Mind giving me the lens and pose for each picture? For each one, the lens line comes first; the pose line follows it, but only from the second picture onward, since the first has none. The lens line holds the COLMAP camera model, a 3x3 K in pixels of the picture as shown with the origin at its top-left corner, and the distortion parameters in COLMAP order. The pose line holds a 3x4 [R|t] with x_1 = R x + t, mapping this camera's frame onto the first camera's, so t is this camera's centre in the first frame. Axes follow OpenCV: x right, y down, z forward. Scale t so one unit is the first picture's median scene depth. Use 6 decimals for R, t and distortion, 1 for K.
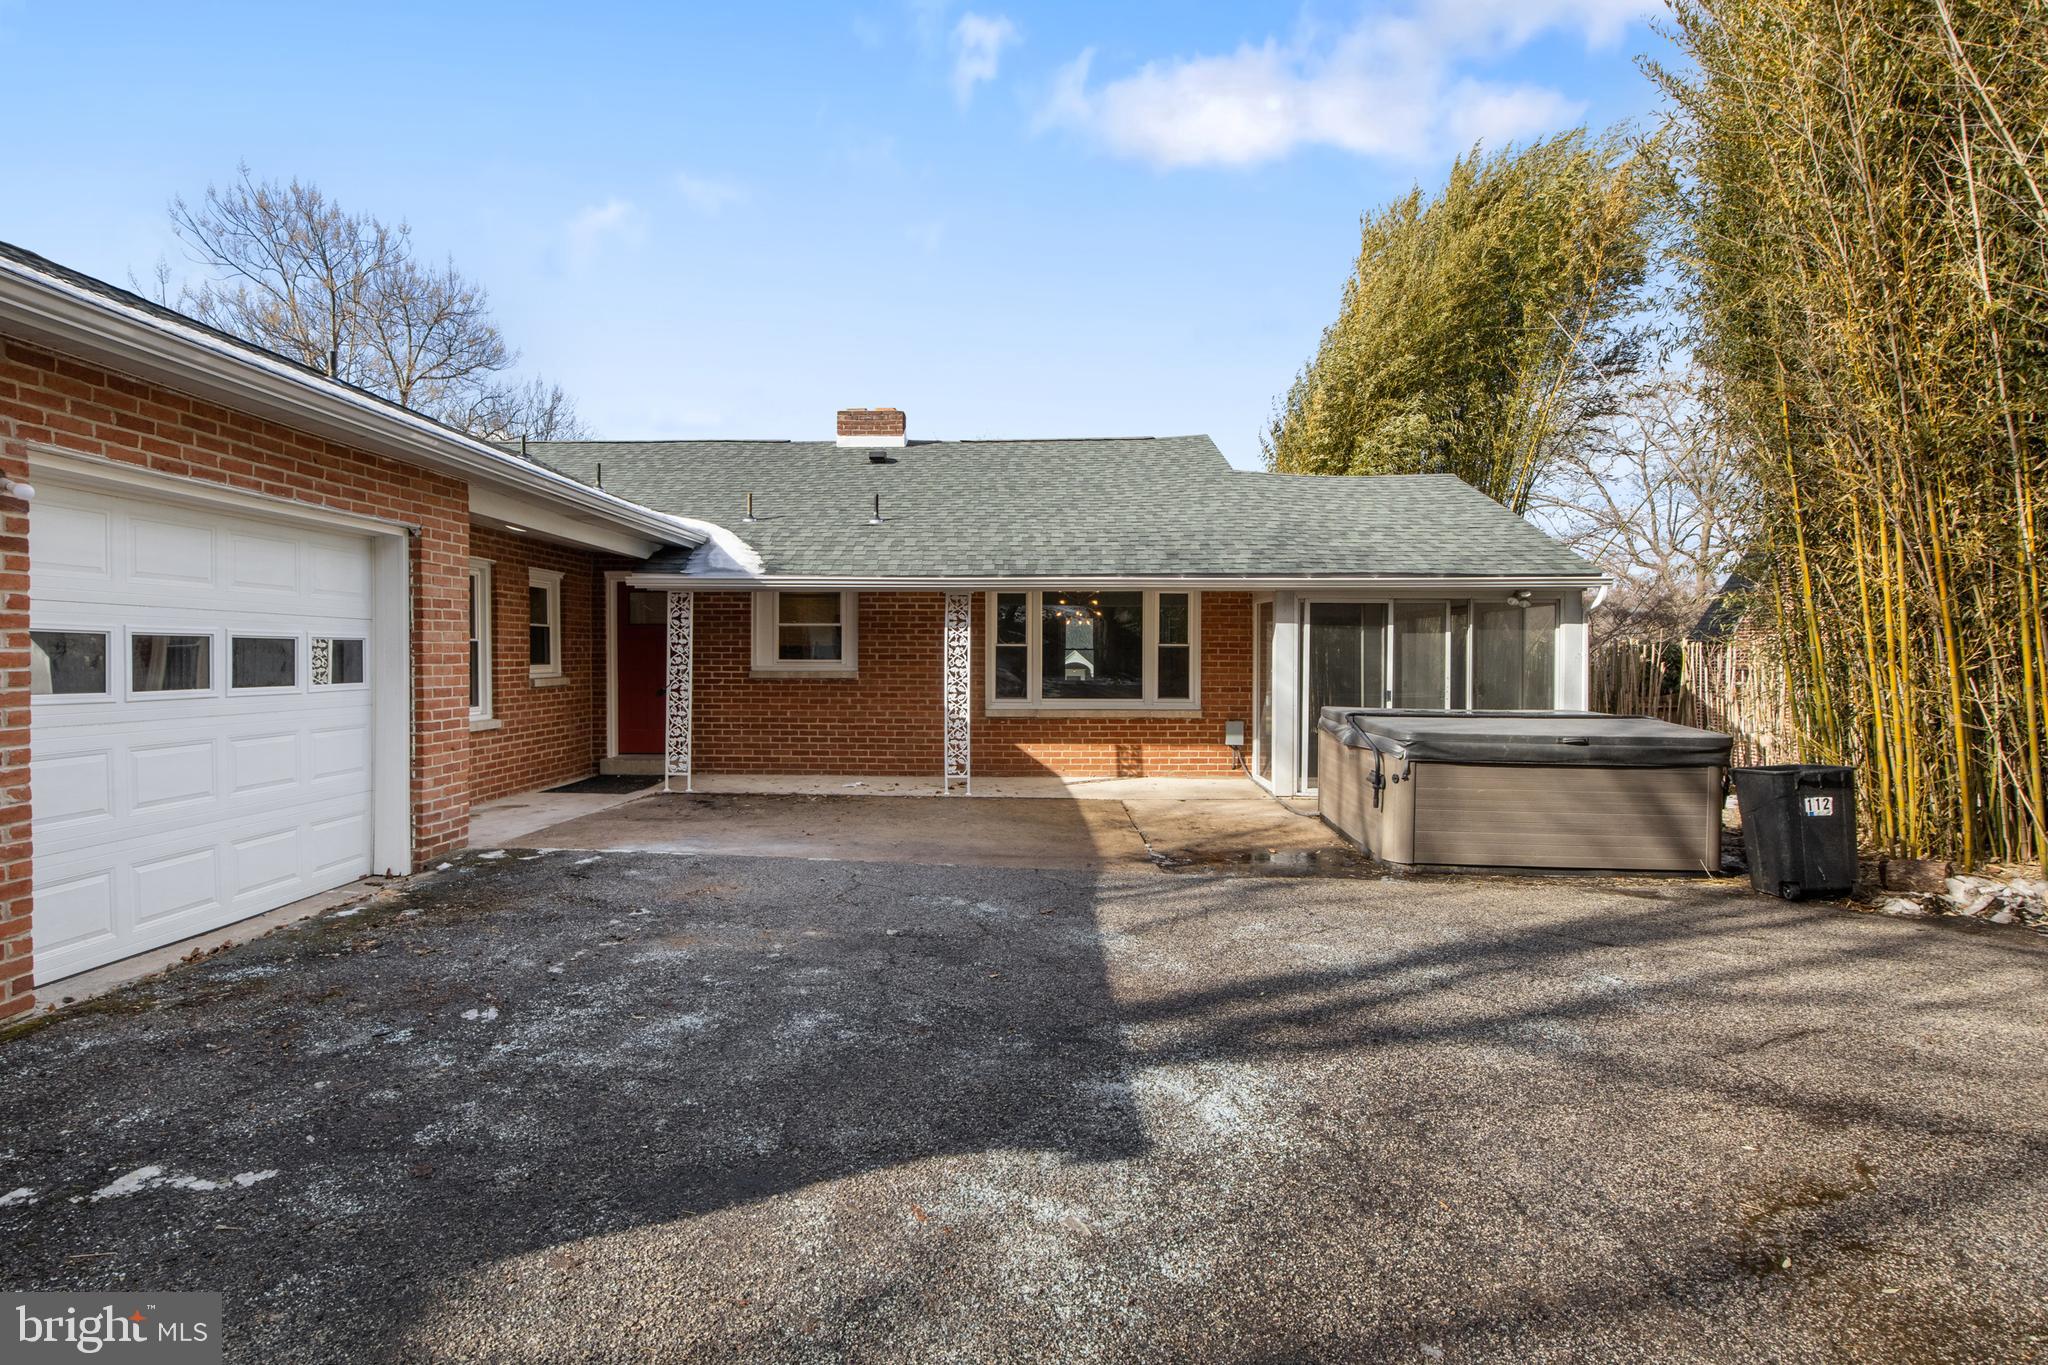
lens RADIAL K [[1041.1, 0, 999.7], [0, 1041.1, 658.0], [0, 0, 1]] dist [0.003520, 0.000910]
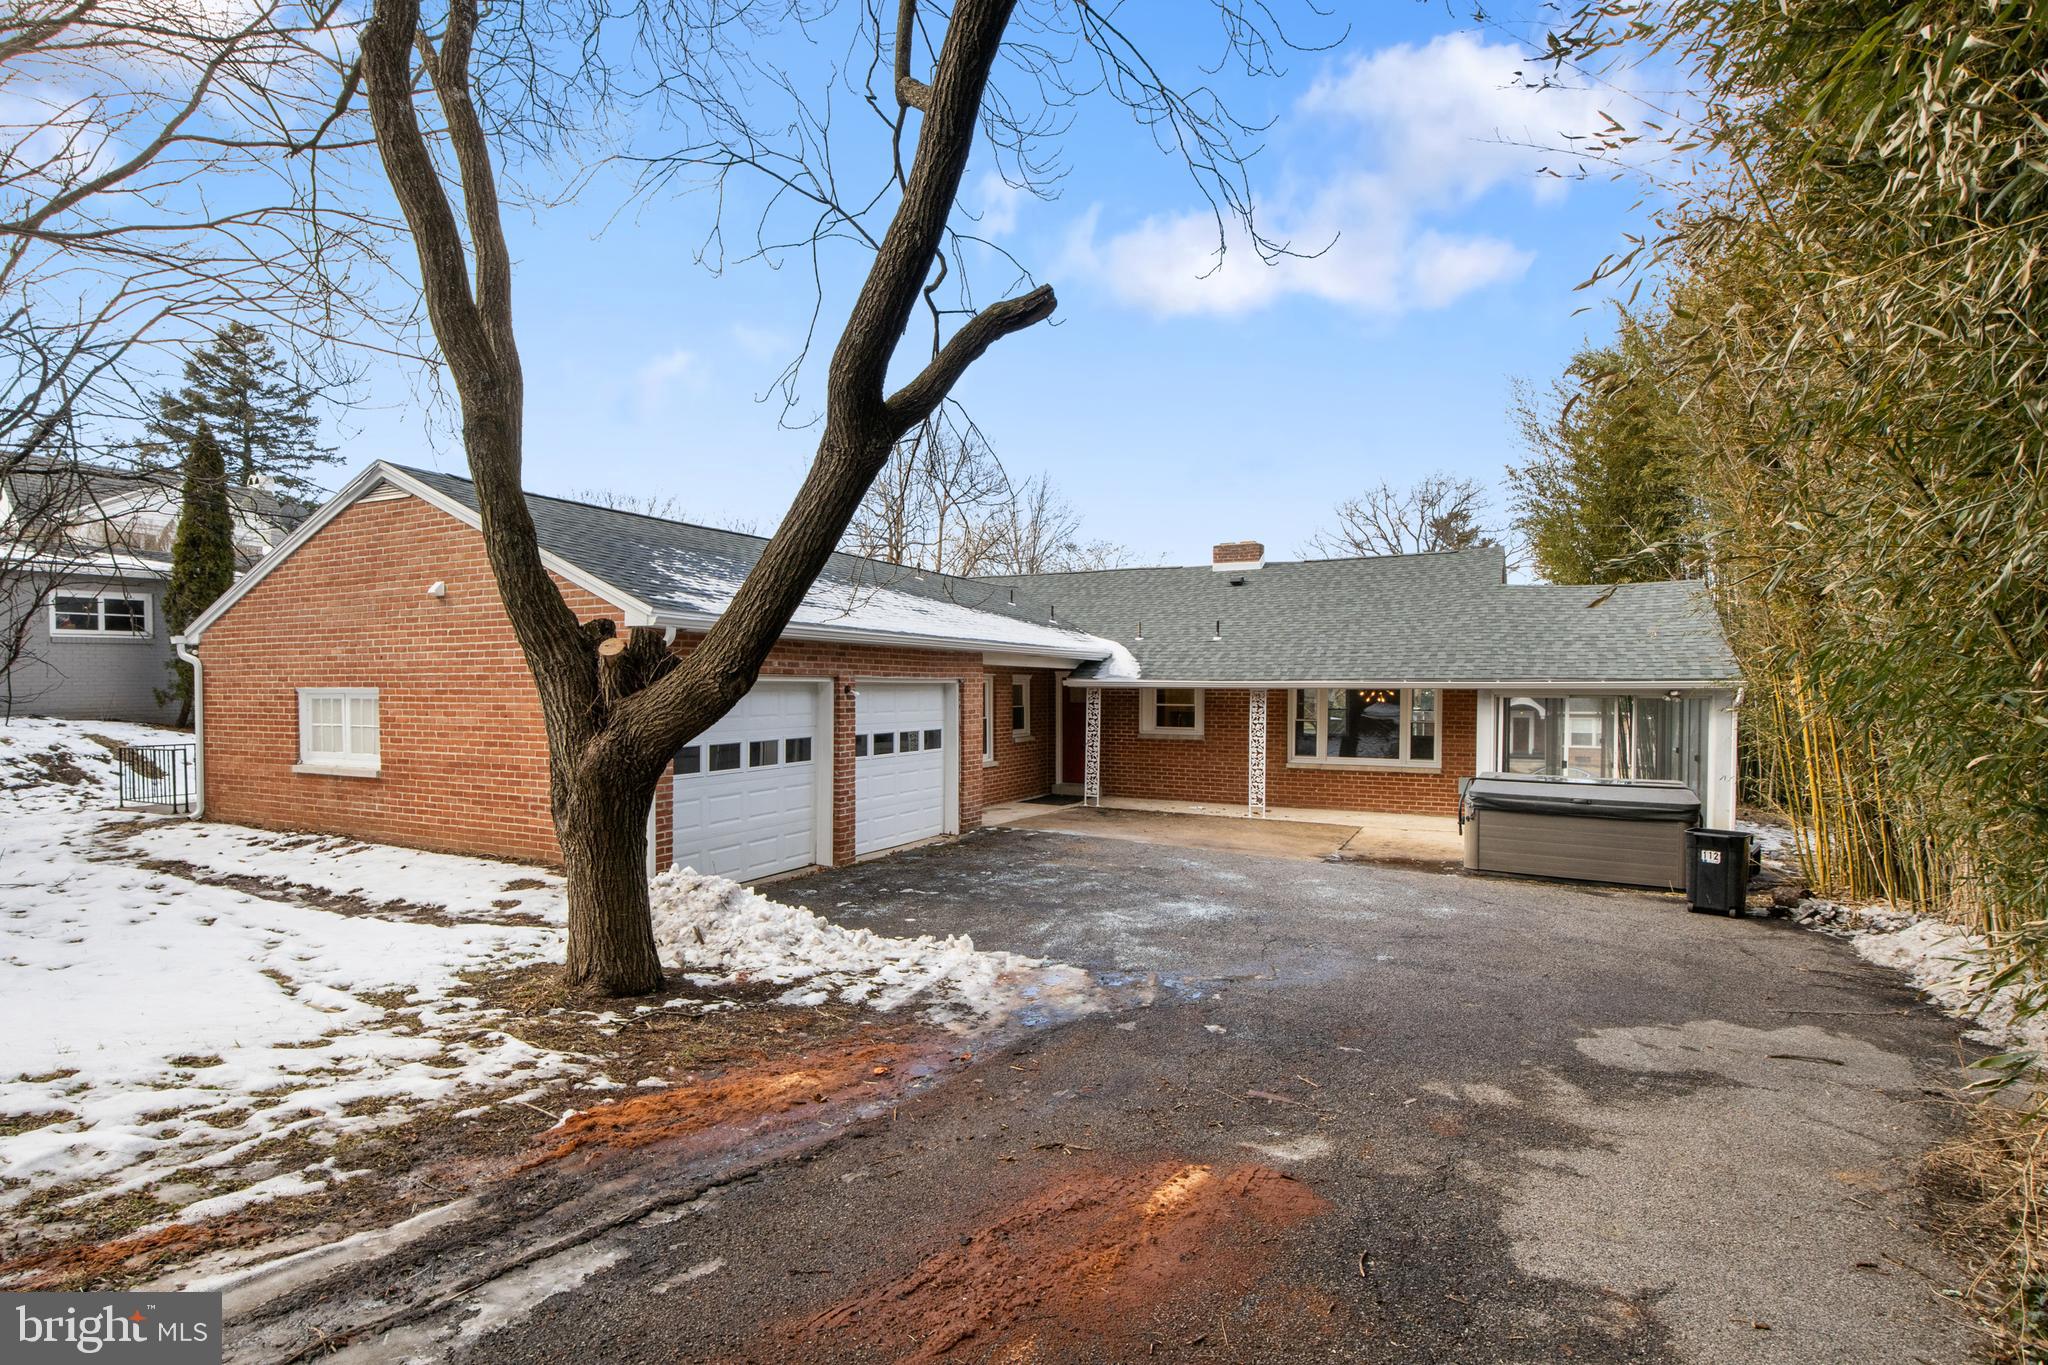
lens RADIAL K [[1041.1, 0, 1020.8], [0, 1041.1, 685.0], [0, 0, 1]] dist [0.003520, 0.000910]
pose [[0.907704, 0.003373, -0.419598, 0.327037], [-0.003786, 0.999993, -0.000151, -0.075149], [0.419594, 0.001725, 0.907710, -0.647570]]
